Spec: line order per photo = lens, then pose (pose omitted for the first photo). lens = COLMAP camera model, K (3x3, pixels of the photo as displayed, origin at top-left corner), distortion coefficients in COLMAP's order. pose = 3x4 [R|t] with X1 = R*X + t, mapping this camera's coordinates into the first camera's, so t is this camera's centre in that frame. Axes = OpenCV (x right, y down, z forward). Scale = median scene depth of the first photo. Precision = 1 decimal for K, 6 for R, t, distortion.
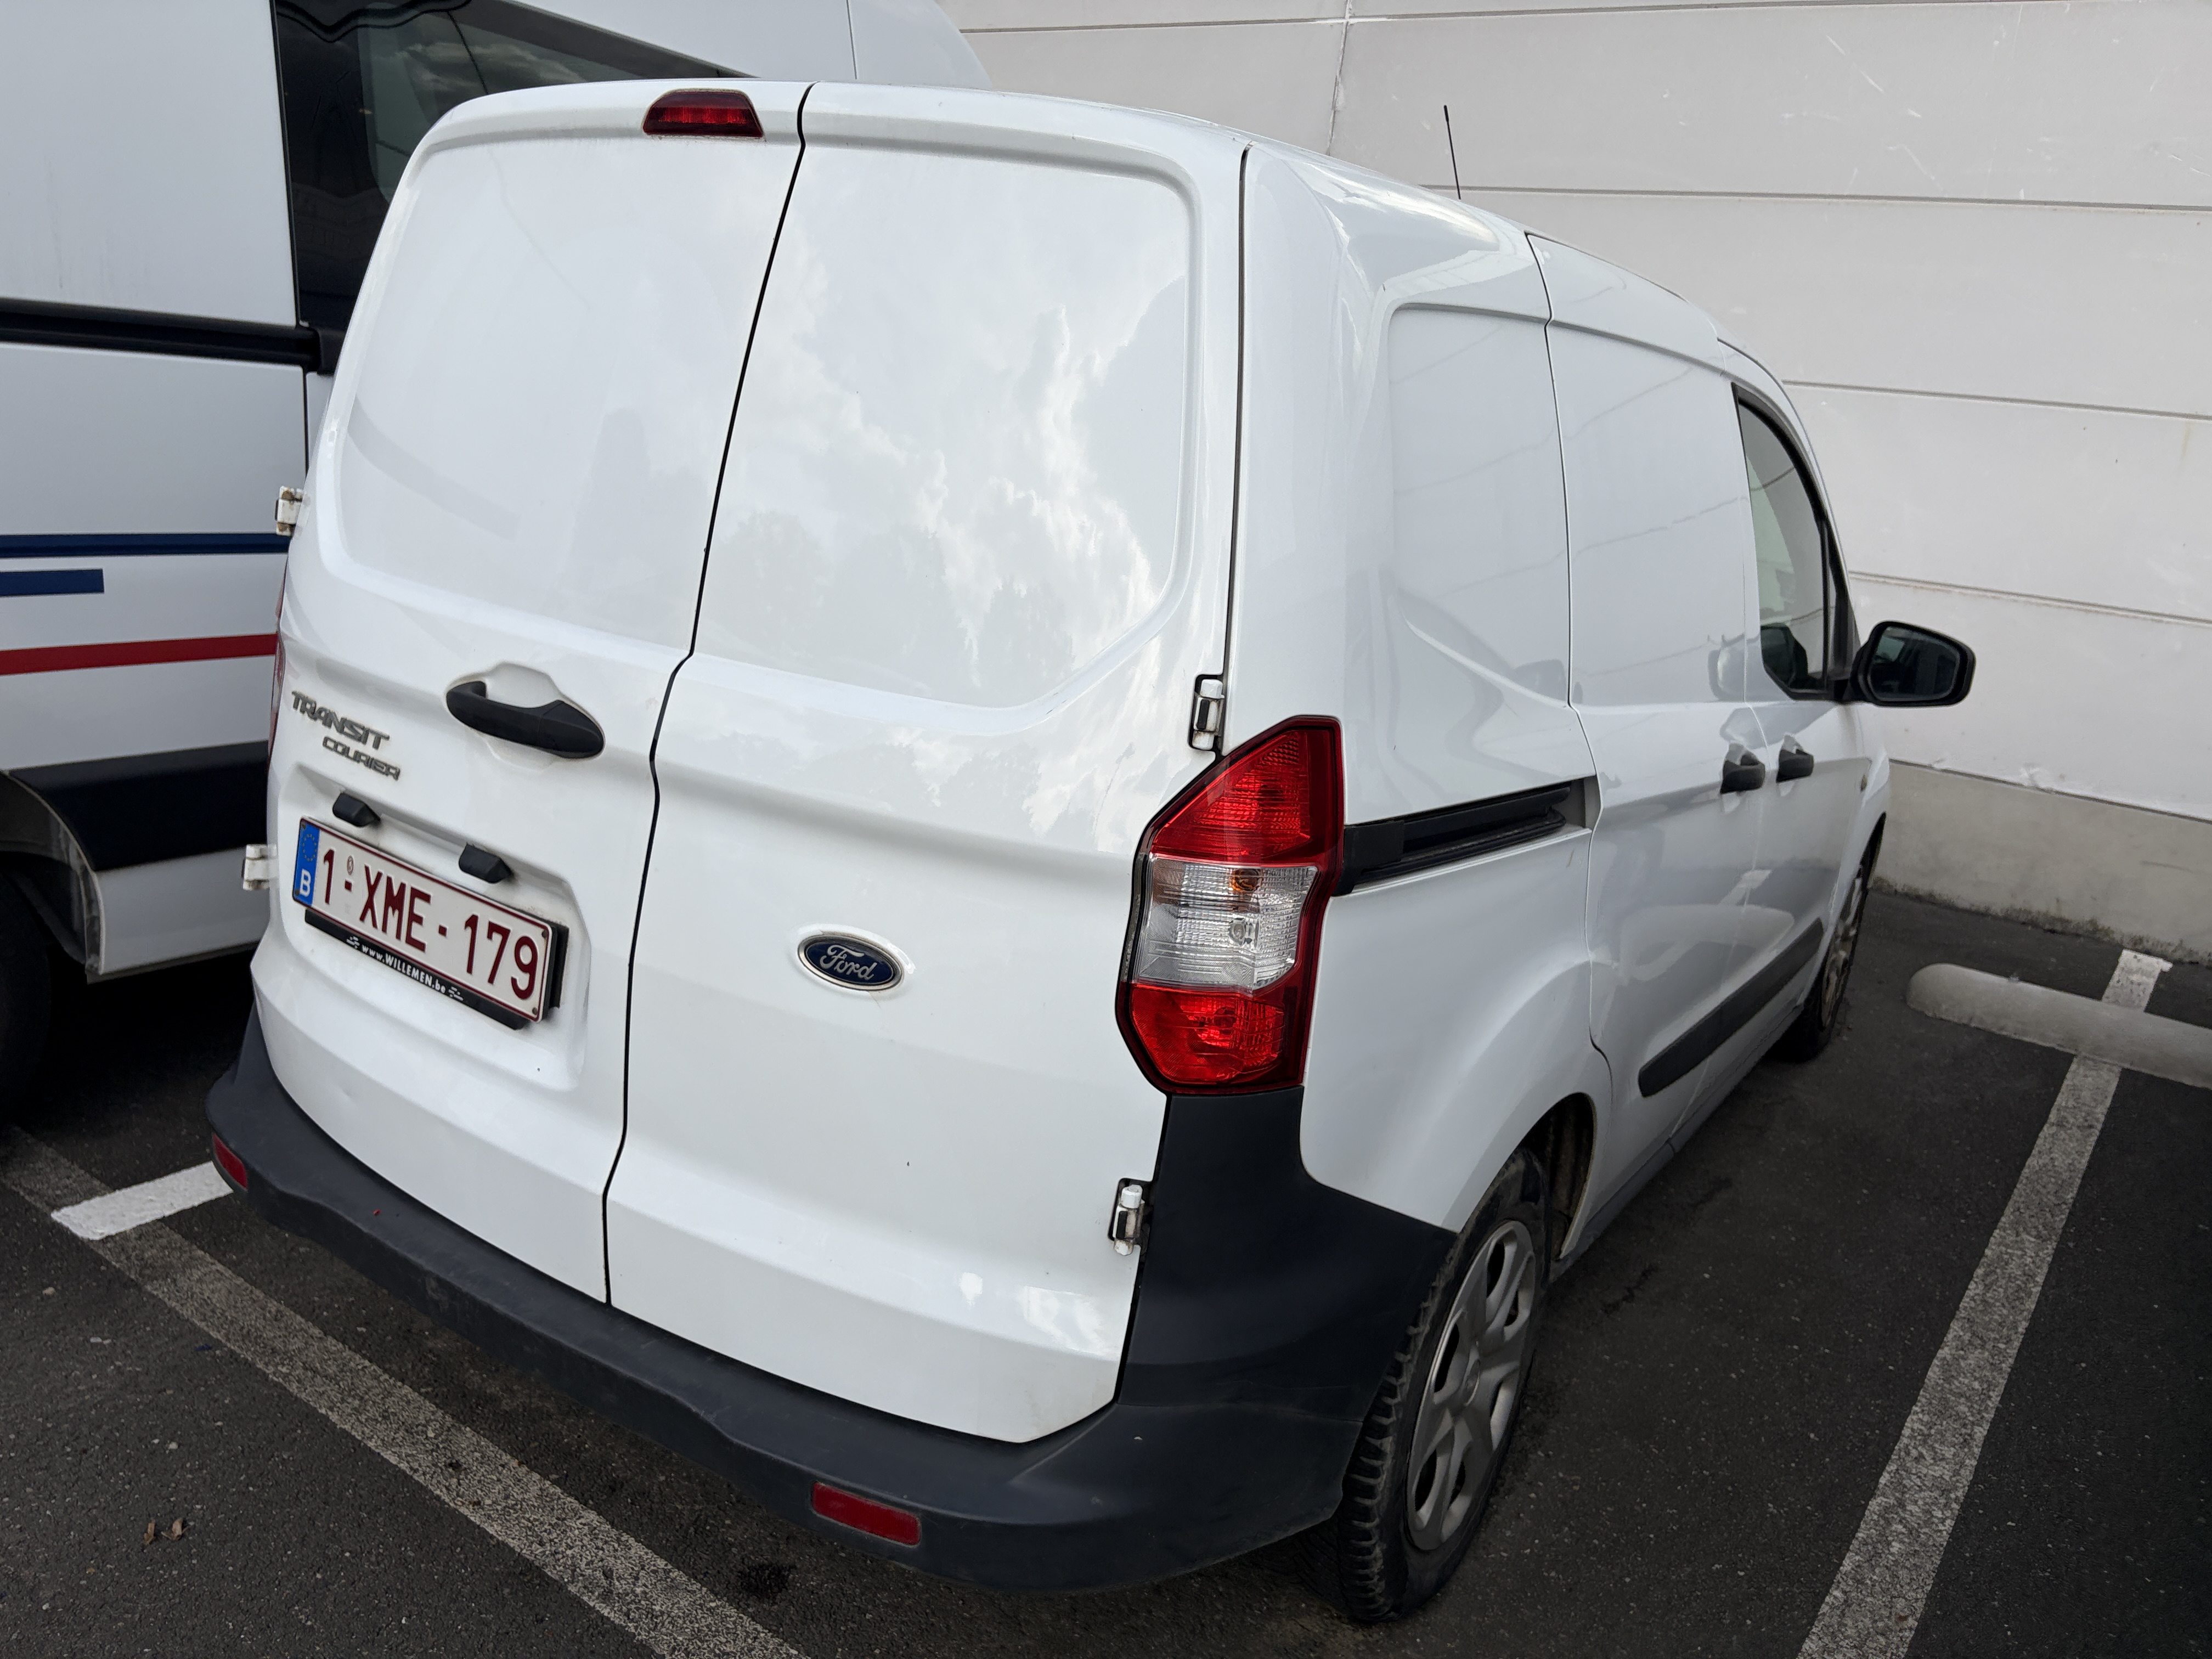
lens RADIAL K [[1682.8, 0, 1110.3], [0, 1682.8, 842.2], [0, 0, 1]] dist [0.040222, -0.018297]
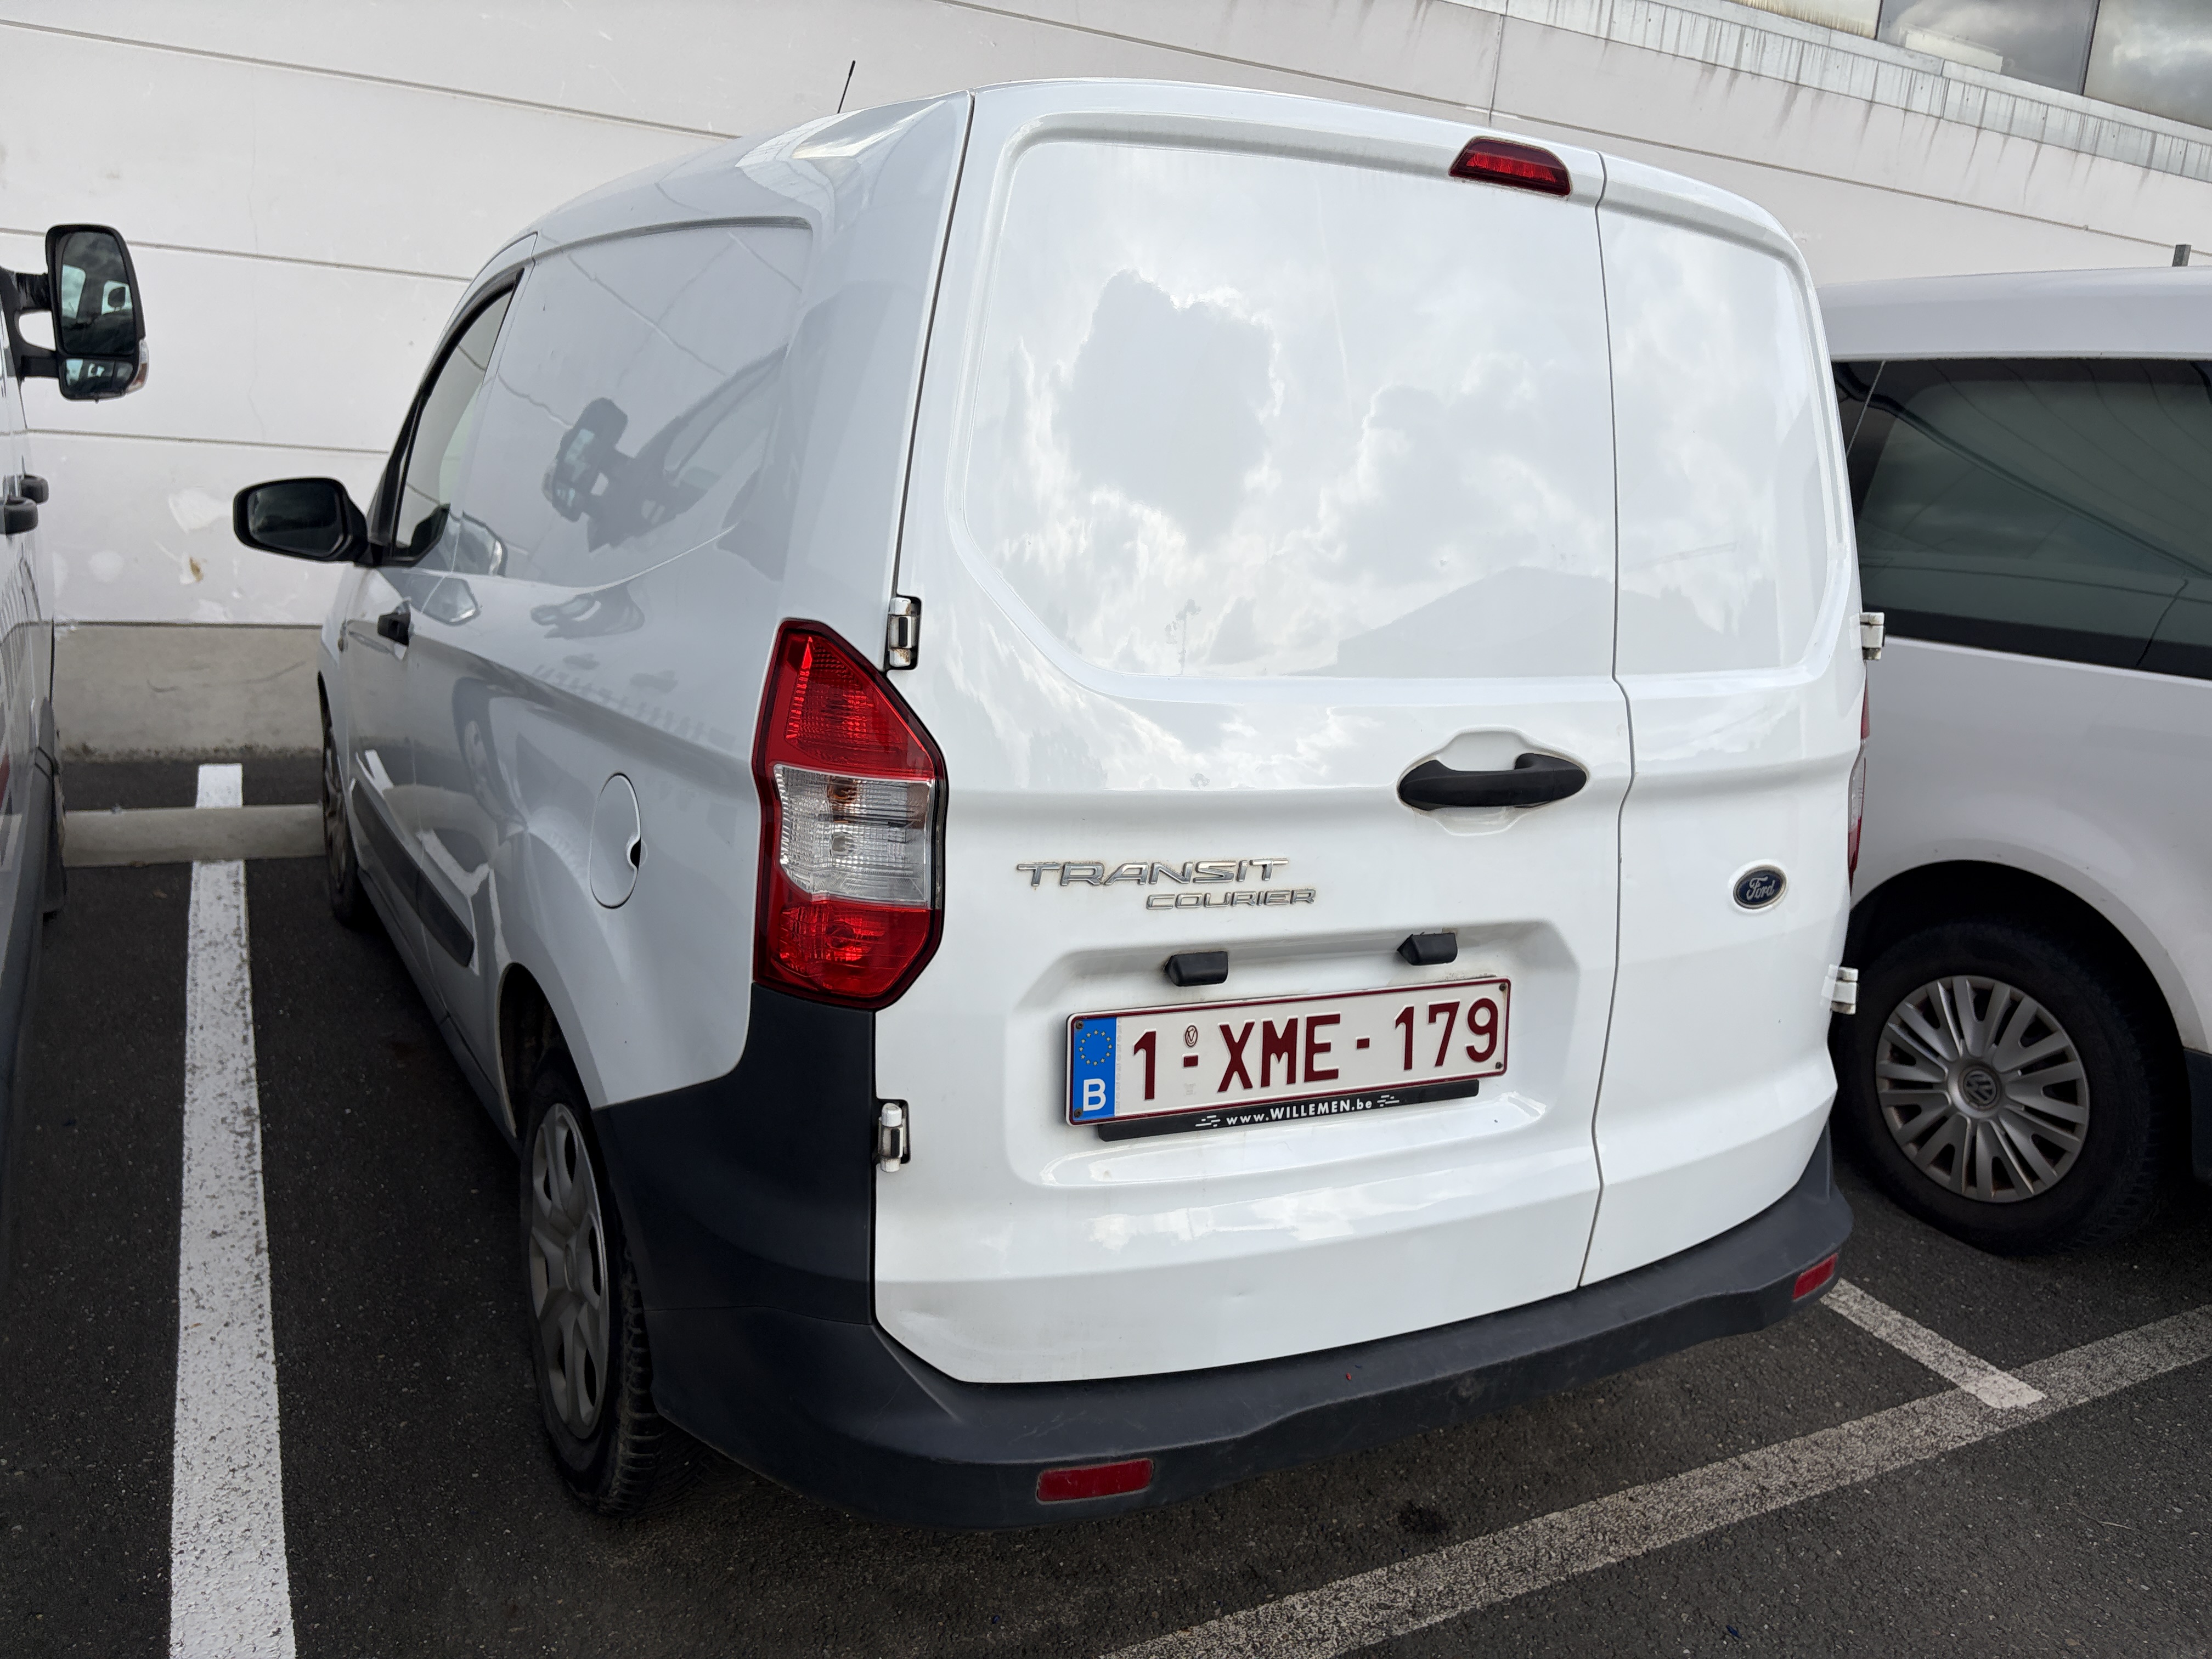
lens RADIAL K [[1682.8, 0, 1120.8], [0, 1682.8, 819.2], [0, 0, 1]] dist [0.040222, -0.018297]
pose [[0.458540, -0.272805, 0.845765, -1.170586], [0.204148, 0.958600, 0.198520, -0.266269], [-0.864907, 0.081632, 0.495249, 0.643455]]
